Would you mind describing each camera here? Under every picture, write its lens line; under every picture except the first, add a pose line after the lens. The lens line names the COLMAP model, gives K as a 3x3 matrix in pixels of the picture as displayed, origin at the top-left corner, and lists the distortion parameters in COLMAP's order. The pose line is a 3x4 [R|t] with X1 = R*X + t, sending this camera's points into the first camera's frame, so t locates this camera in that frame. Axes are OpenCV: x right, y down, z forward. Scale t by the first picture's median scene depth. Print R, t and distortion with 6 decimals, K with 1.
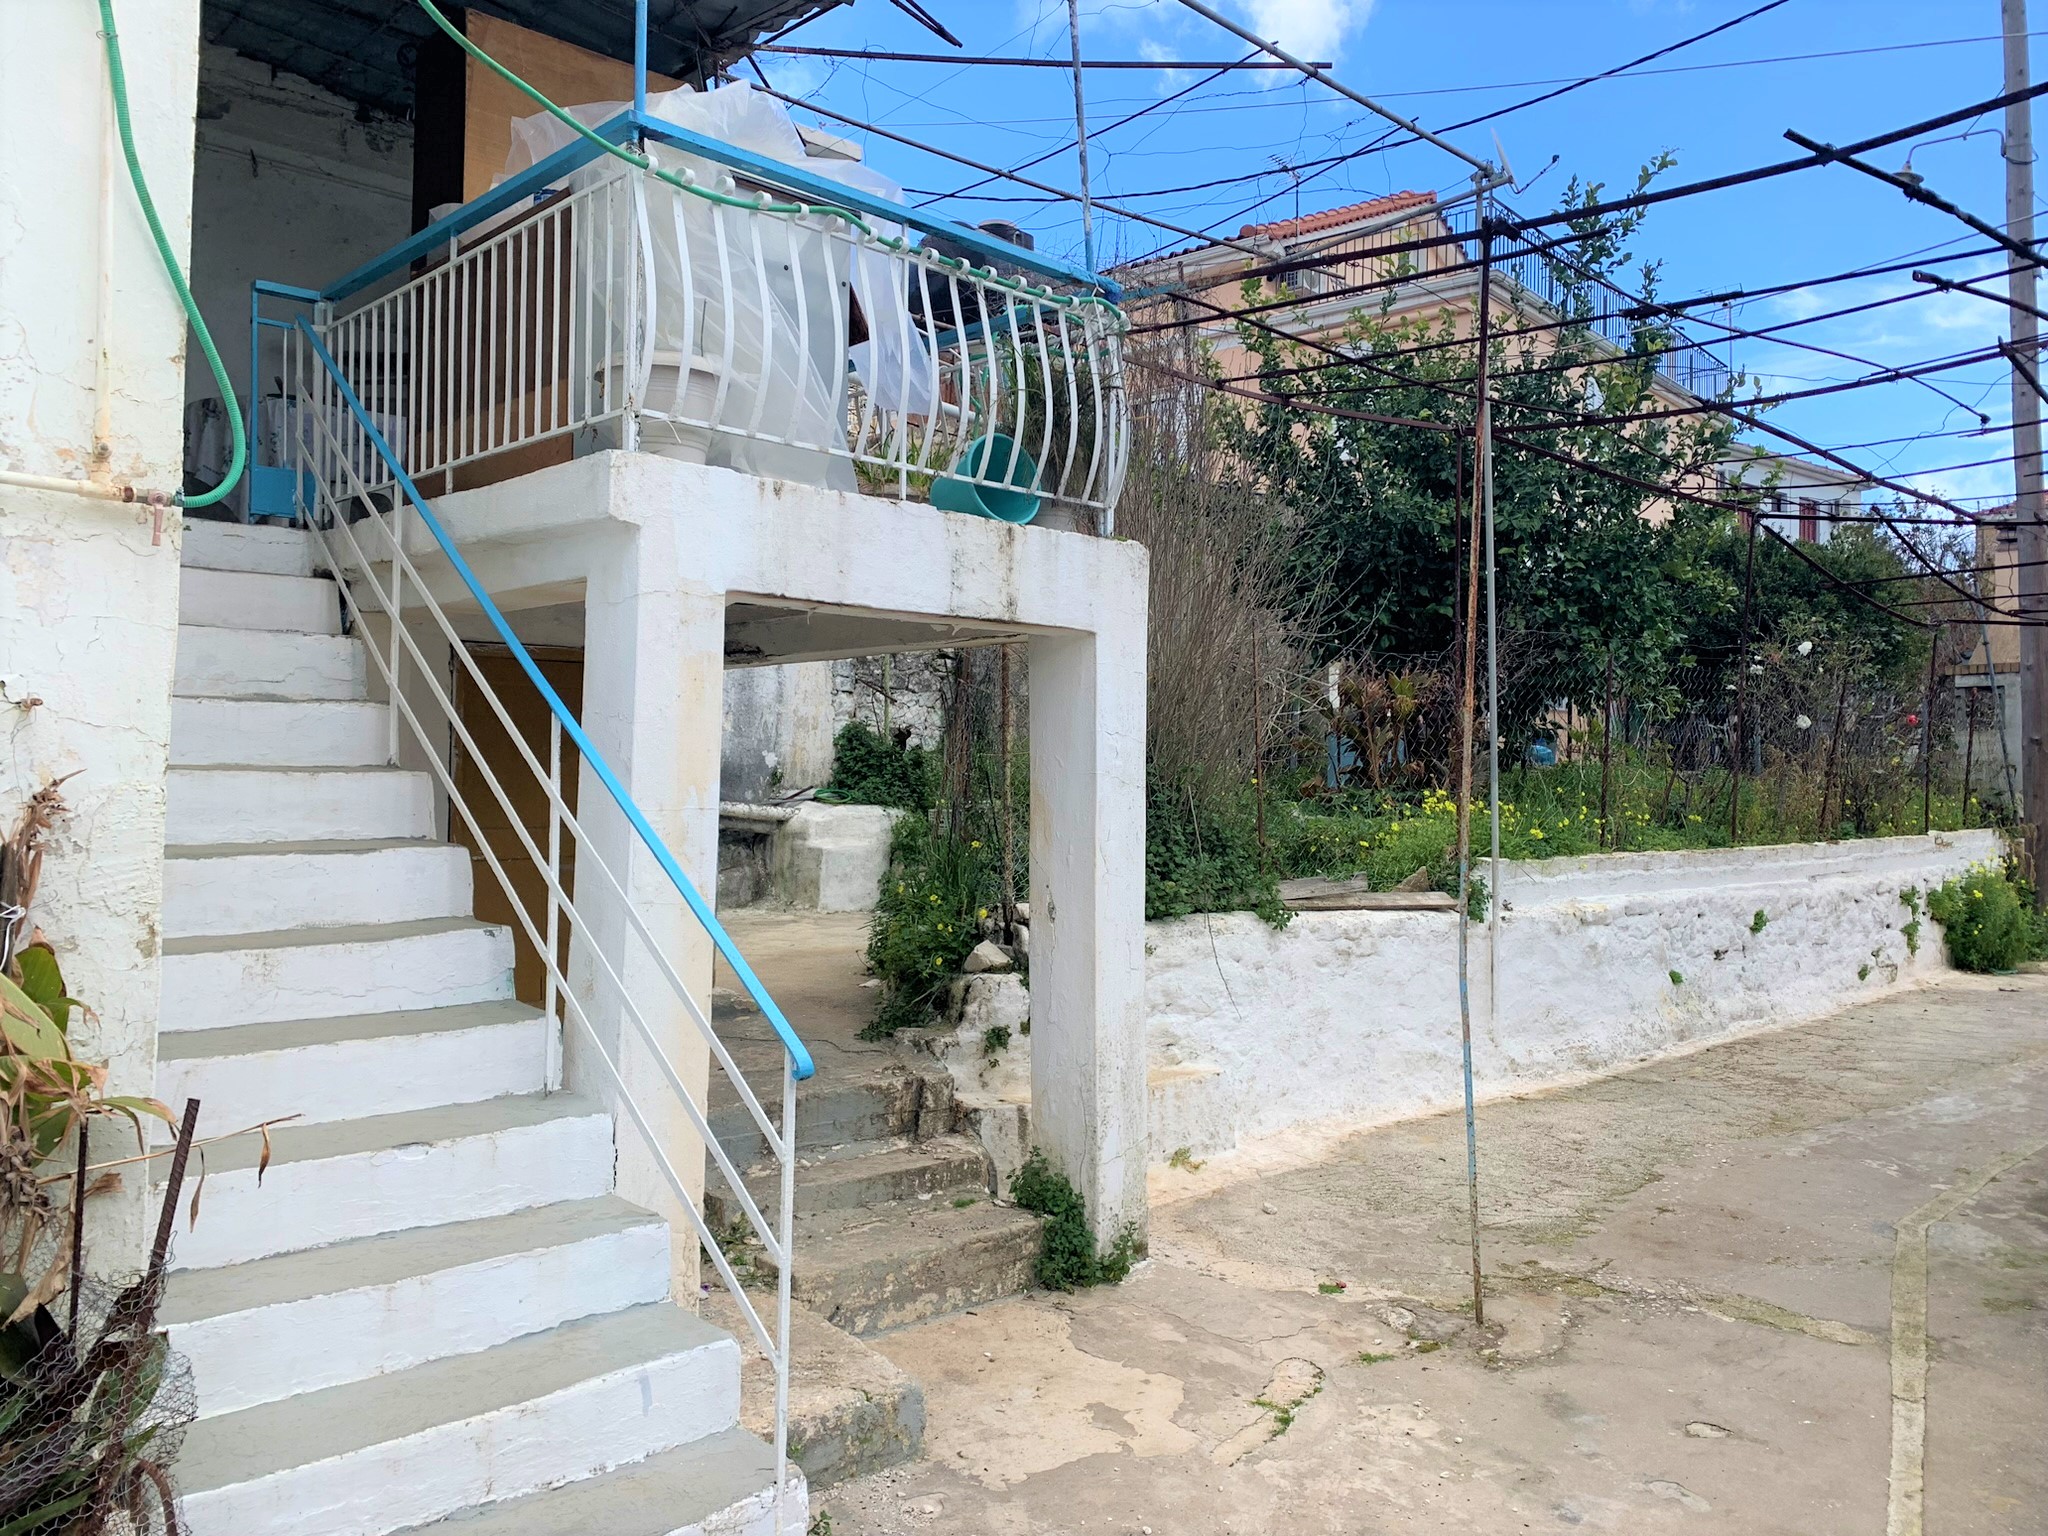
lens RADIAL K [[1611.3, 0, 1022.3], [0, 1611.3, 763.4], [0, 0, 1]] dist [0.056123, -0.073215]
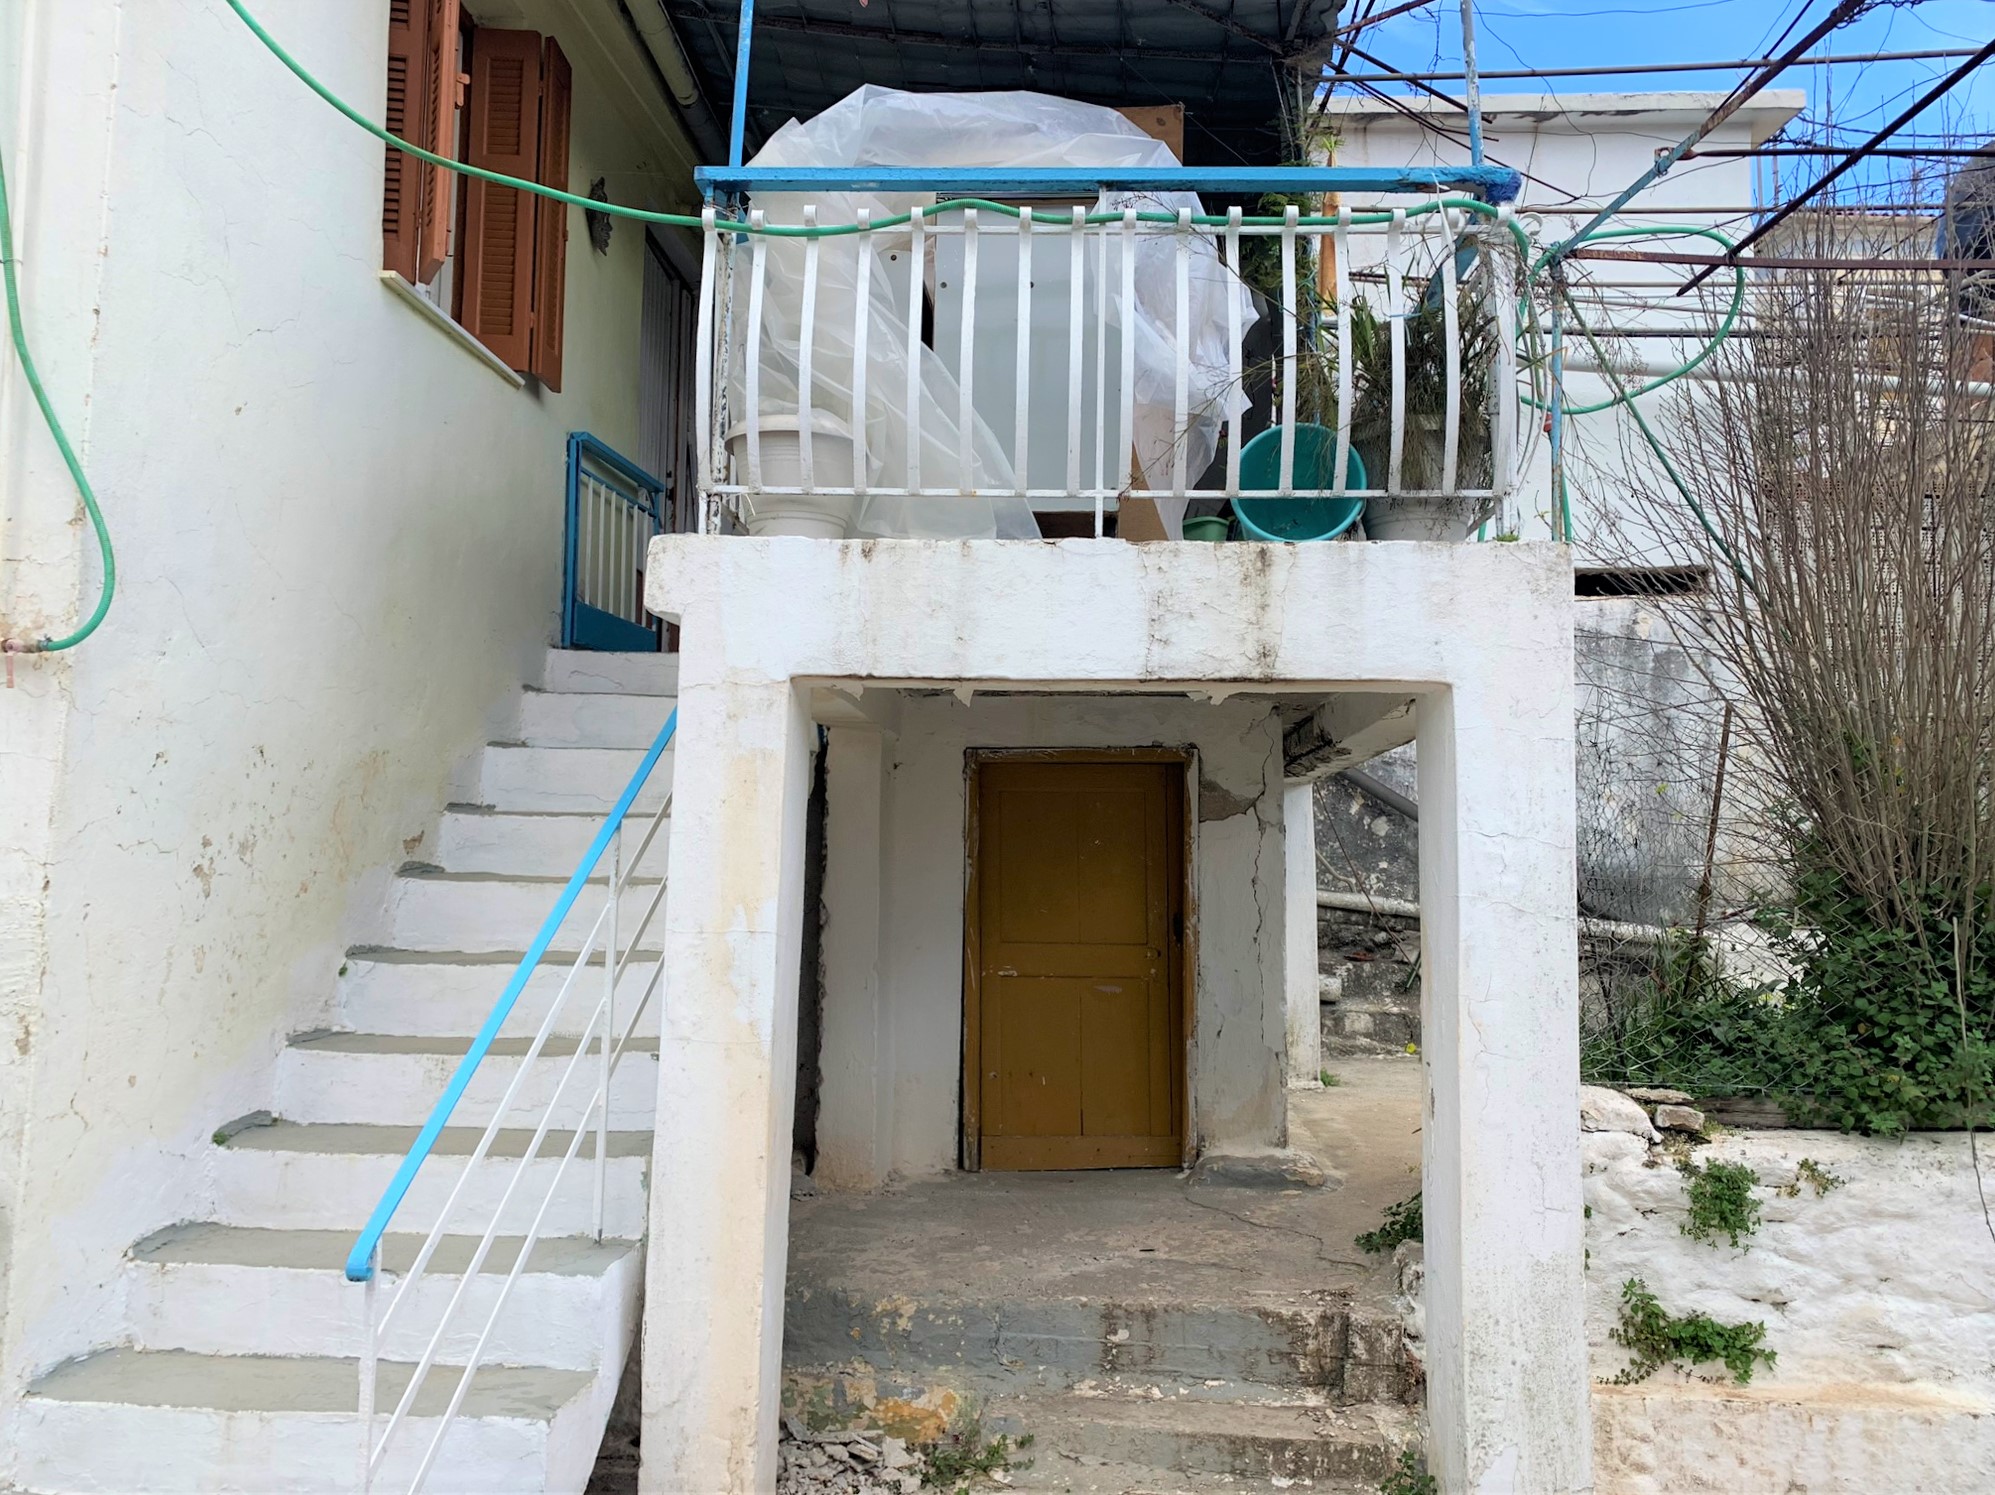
lens RADIAL K [[1569.6, 0, 1004.3], [0, 1569.6, 758.6], [0, 0, 1]] dist [0.056123, -0.073215]
pose [[0.661991, -0.051711, -0.747726, 0.402971], [-0.001301, 0.997536, -0.070139, -0.004488], [0.749511, 0.047404, 0.660293, 0.426791]]
